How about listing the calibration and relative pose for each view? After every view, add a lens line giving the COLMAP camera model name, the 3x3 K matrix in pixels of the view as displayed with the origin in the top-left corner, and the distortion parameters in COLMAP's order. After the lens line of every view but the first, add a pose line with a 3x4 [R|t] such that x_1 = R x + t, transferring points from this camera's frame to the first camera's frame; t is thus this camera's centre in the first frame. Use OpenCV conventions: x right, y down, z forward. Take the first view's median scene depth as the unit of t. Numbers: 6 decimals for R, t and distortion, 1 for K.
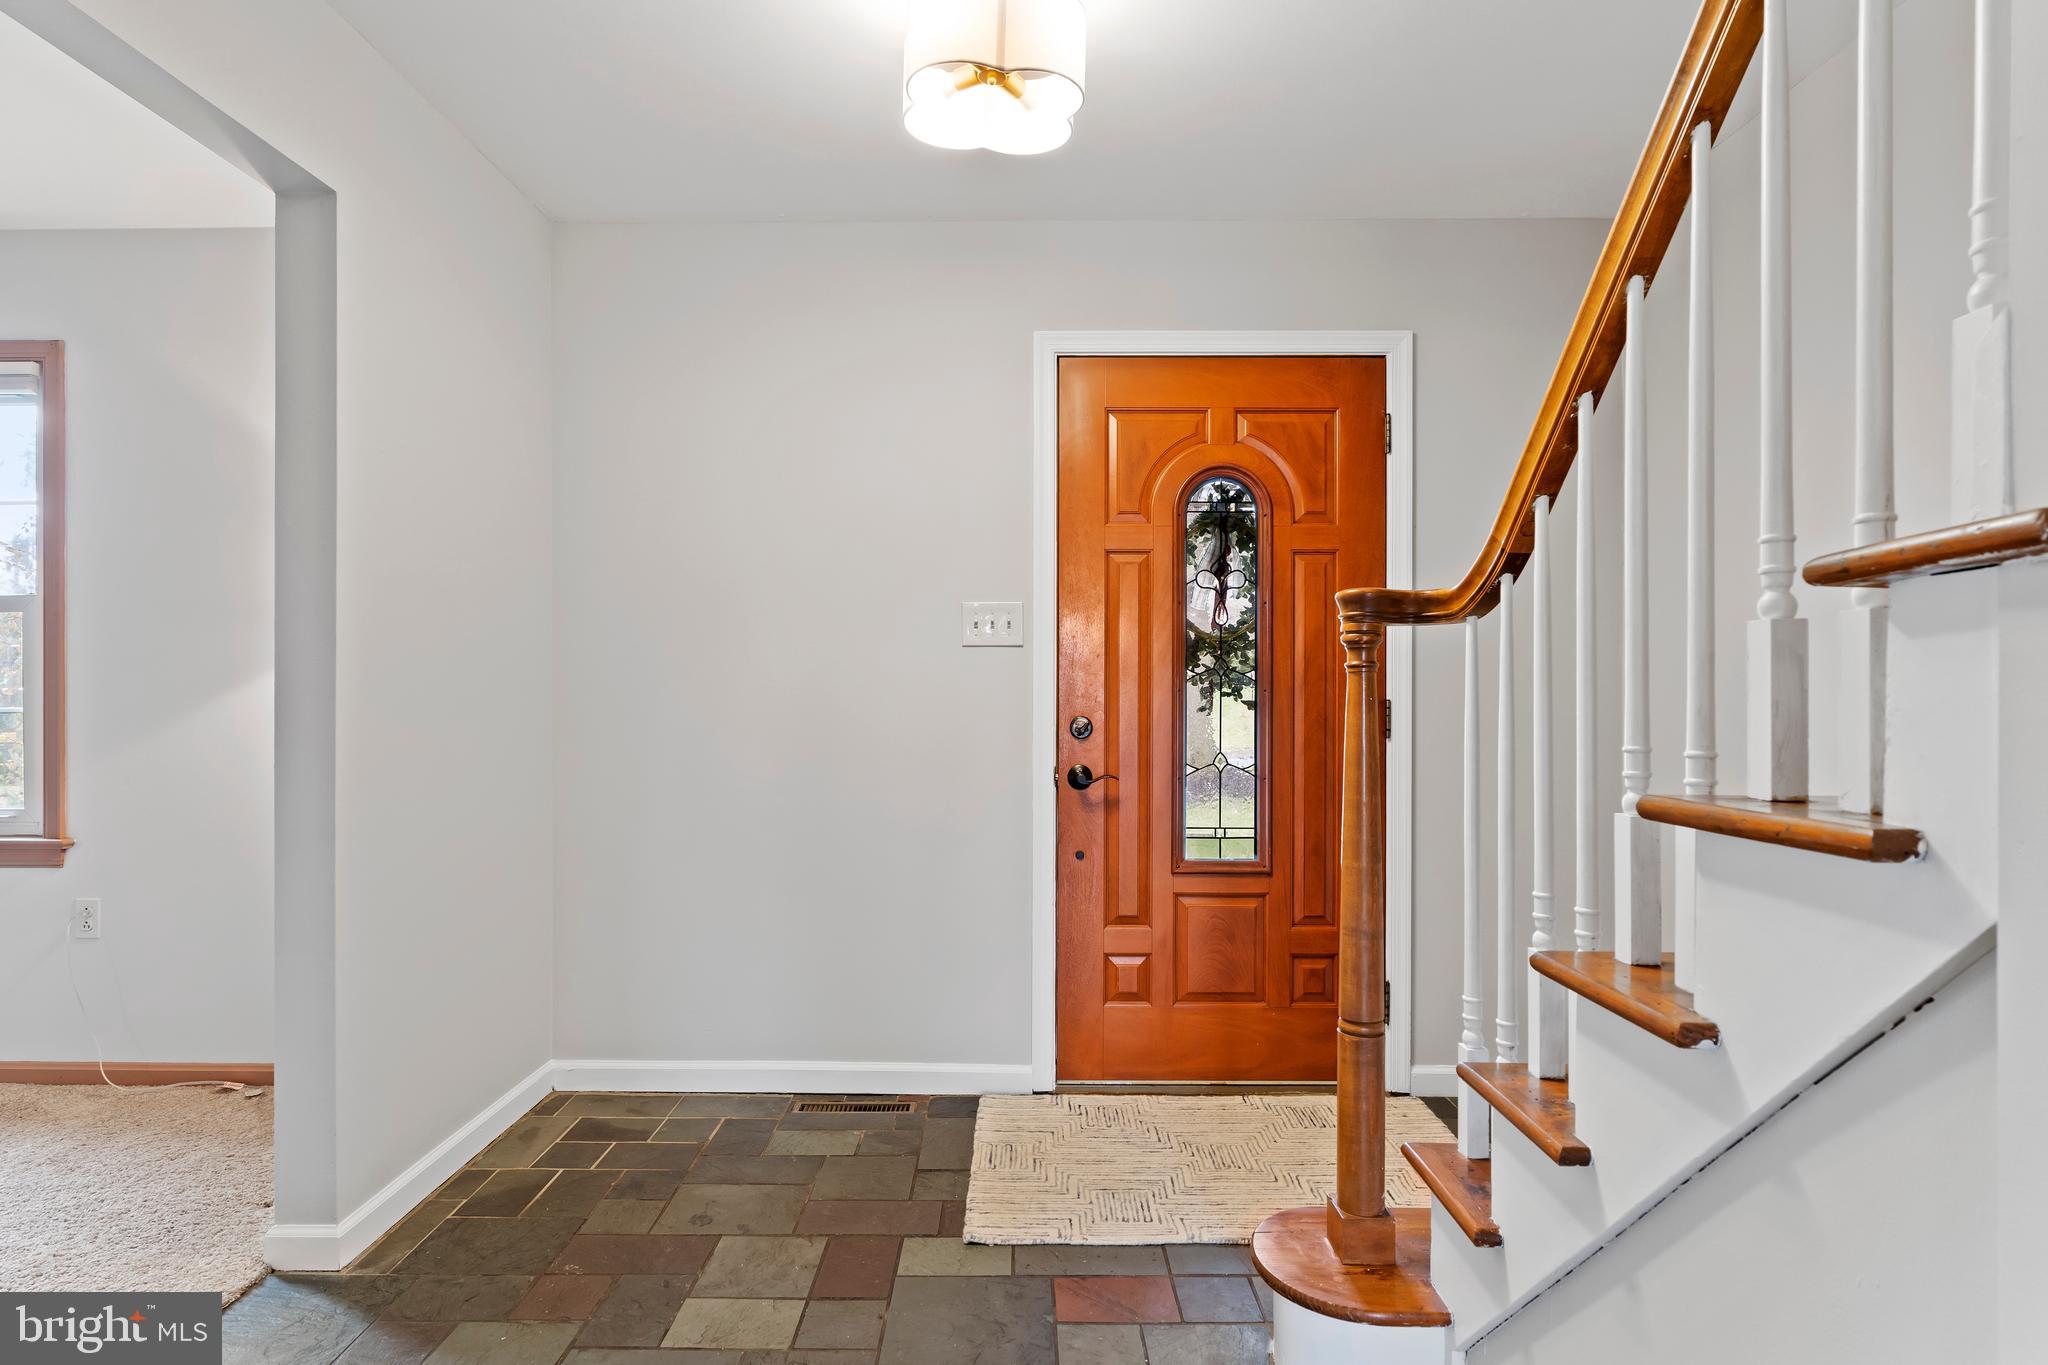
lens RADIAL K [[1057.6, 0, 1020.5], [0, 1057.6, 706.3], [0, 0, 1]] dist [-0.001785, 0.000148]
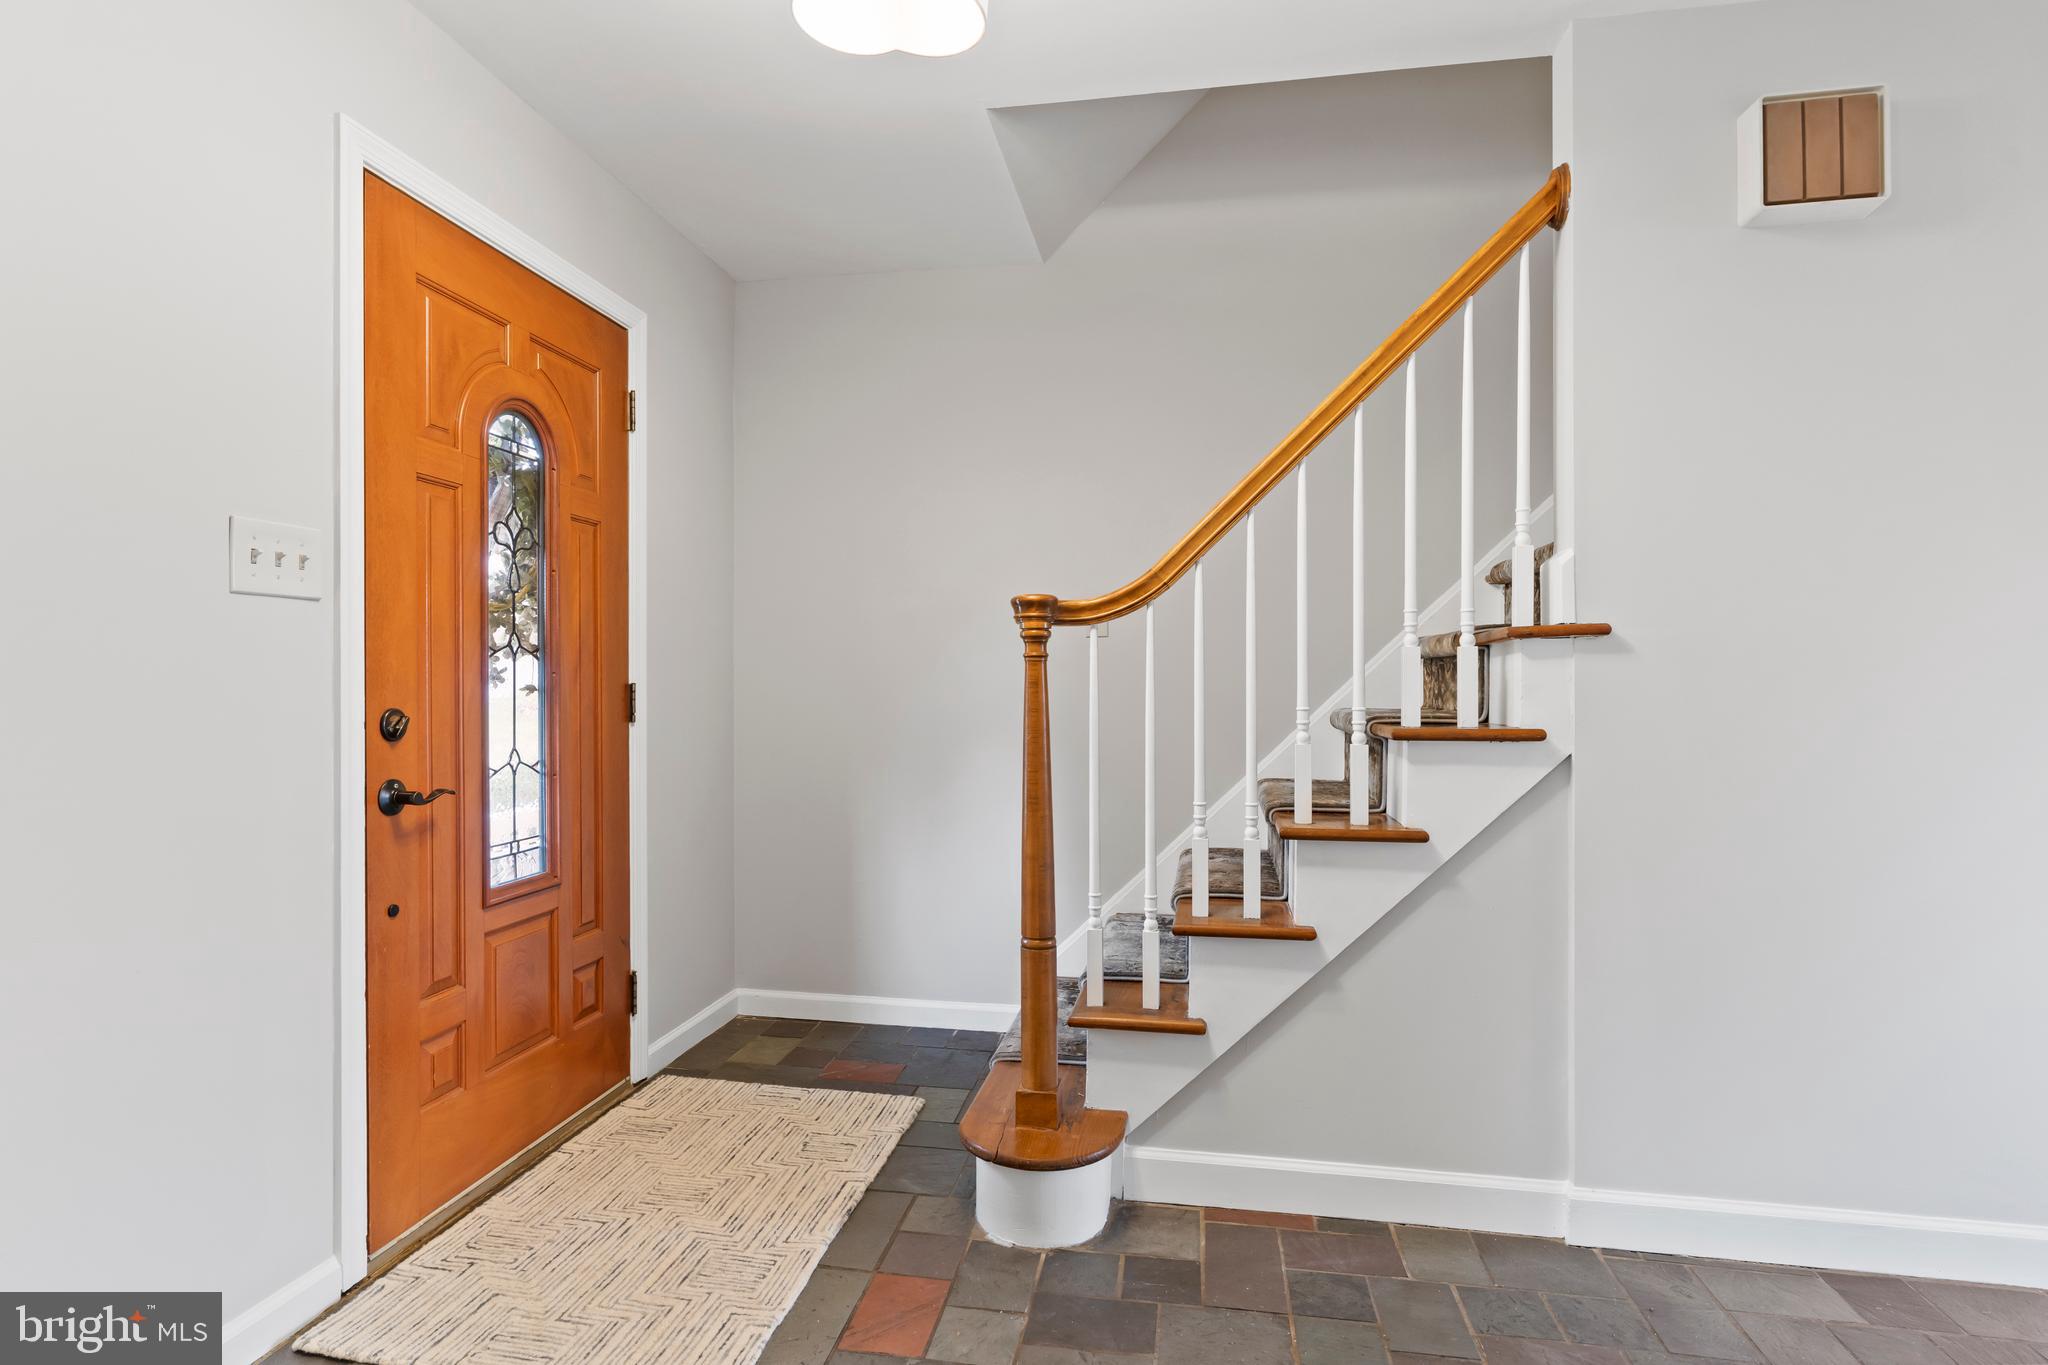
lens RADIAL K [[1040.3, 0, 1013.9], [0, 1040.3, 690.0], [0, 0, 1]] dist [-0.001381, 0.000704]
pose [[0.173981, -0.009973, 0.984699, -0.537432], [0.008691, 0.999925, 0.008592, -0.004967], [-0.984711, 0.007063, 0.174055, 0.484806]]
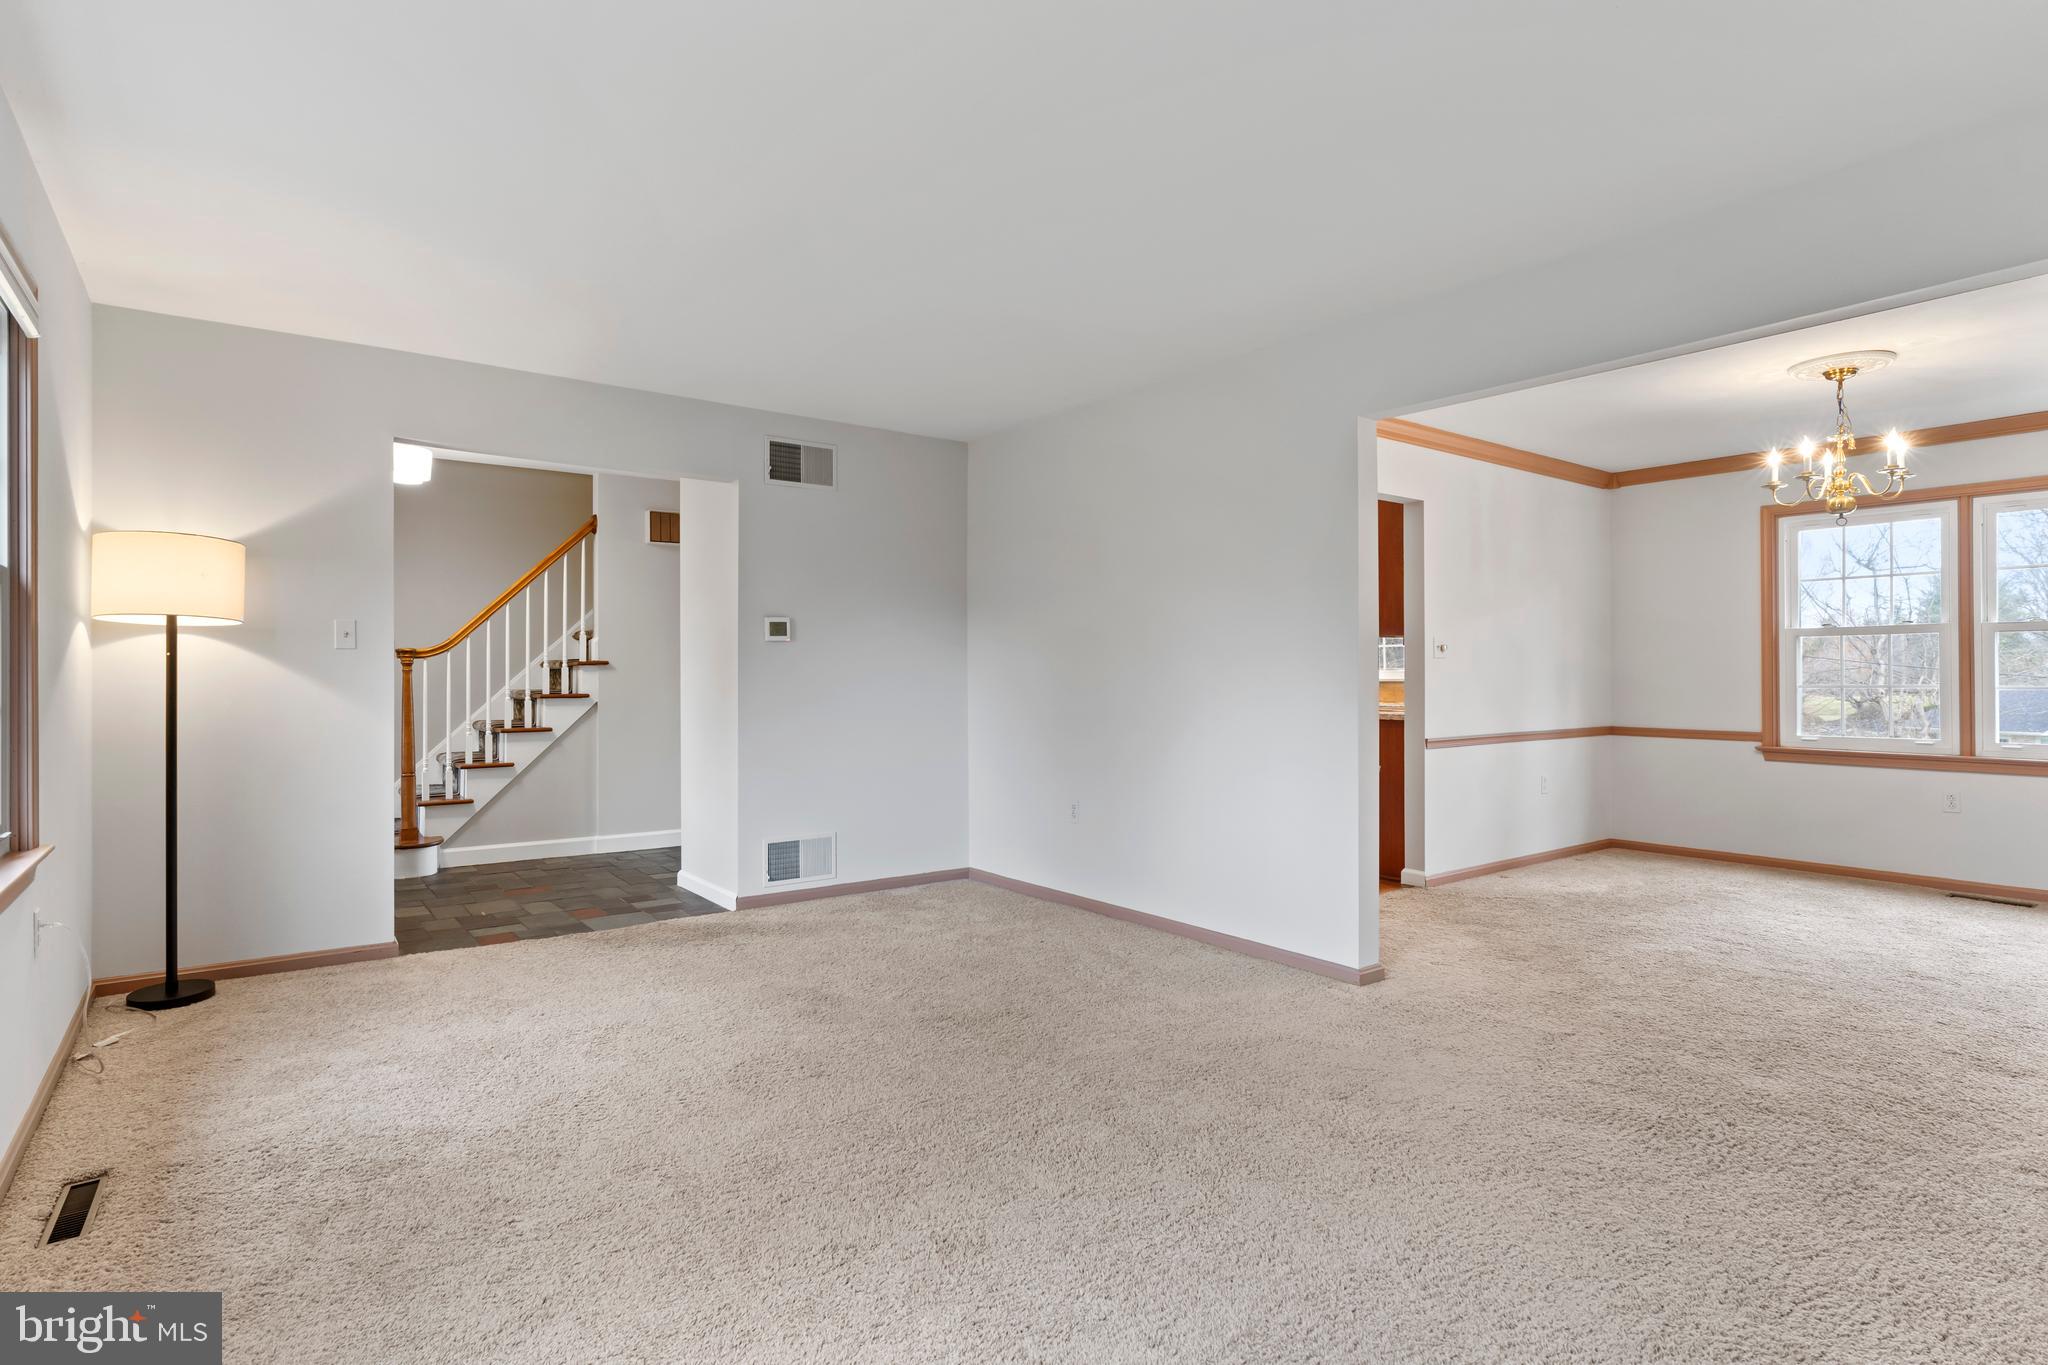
lens RADIAL K [[1043.4, 0, 1022.1], [0, 1043.4, 662.5], [0, 0, 1]] dist [0.000337, 0.000207]
pose [[-0.604273, 0.006971, 0.796747, -2.134560], [0.007364, 0.999968, -0.003164, -0.023021], [-0.796744, 0.003955, -0.604305, 0.868643]]
